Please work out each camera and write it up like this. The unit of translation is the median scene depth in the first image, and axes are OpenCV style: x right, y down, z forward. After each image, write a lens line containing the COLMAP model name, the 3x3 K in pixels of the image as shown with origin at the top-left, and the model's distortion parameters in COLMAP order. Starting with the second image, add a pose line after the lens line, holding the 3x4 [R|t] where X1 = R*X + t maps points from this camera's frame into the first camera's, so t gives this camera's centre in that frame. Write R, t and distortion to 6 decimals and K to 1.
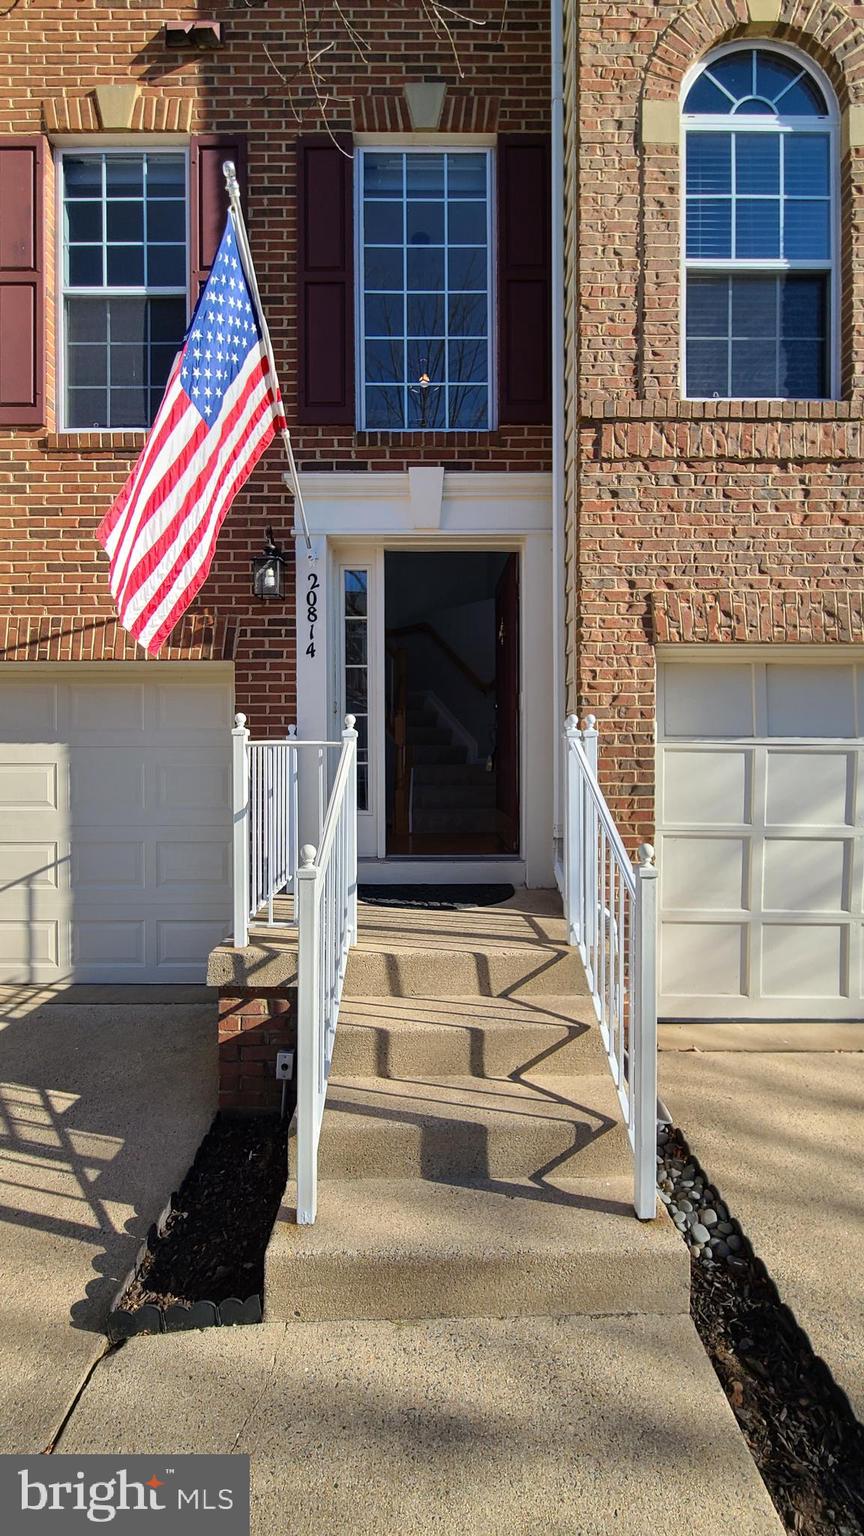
lens RADIAL K [[629.5, 0, 431.9], [0, 629.5, 765.5], [0, 0, 1]] dist [-0.002392, -0.000401]
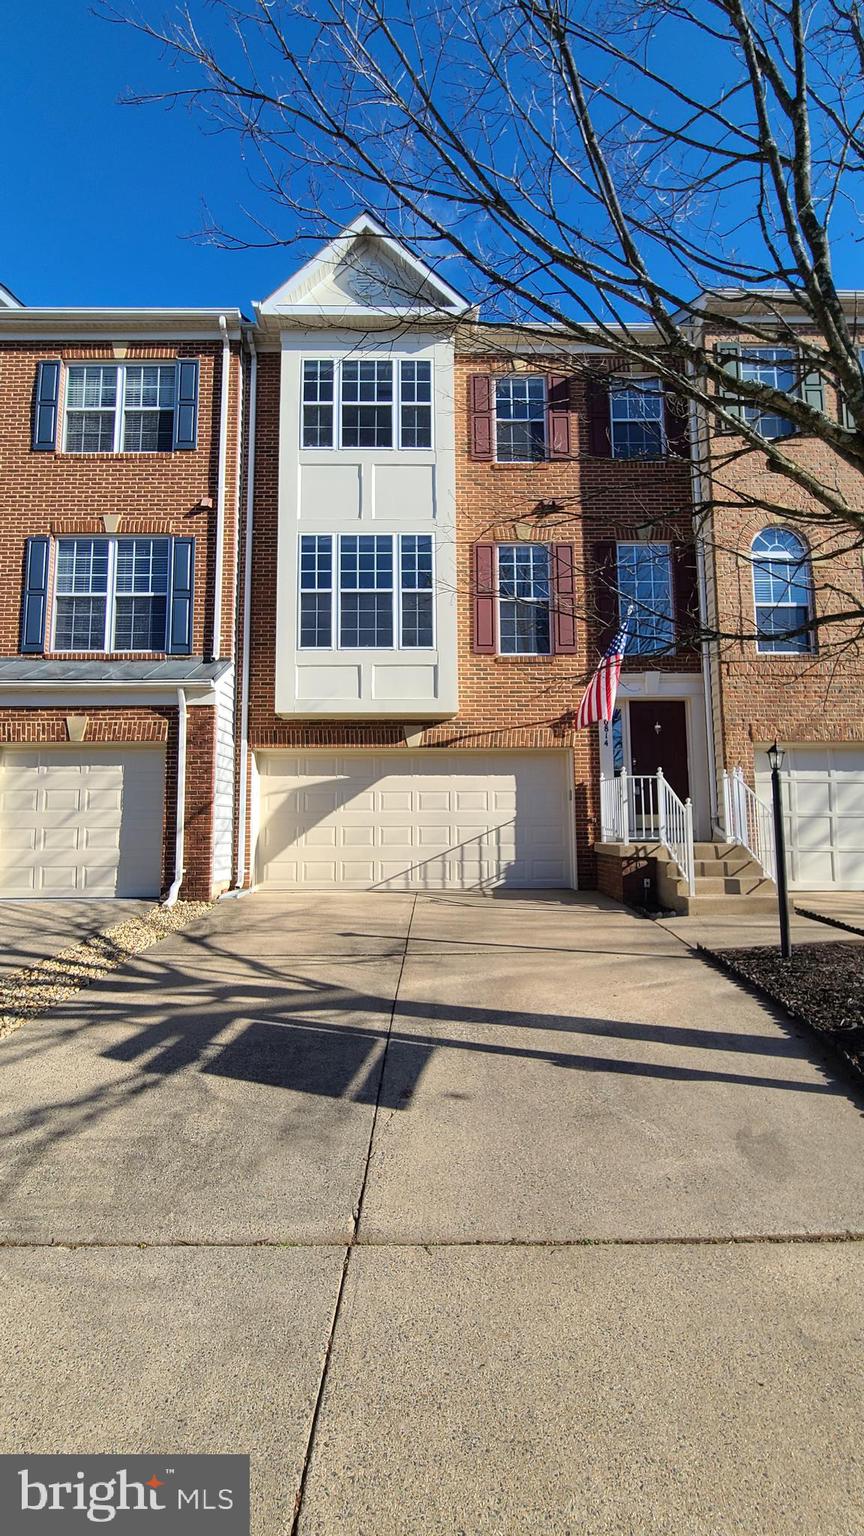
lens RADIAL K [[629.5, 0, 435.5], [0, 629.5, 769.3], [0, 0, 1]] dist [-0.002392, -0.000401]
pose [[0.999895, -0.003037, 0.014158, -1.028504], [0.004566, 0.994006, -0.109234, 0.209250], [-0.013742, 0.109288, 0.993915, -1.624382]]
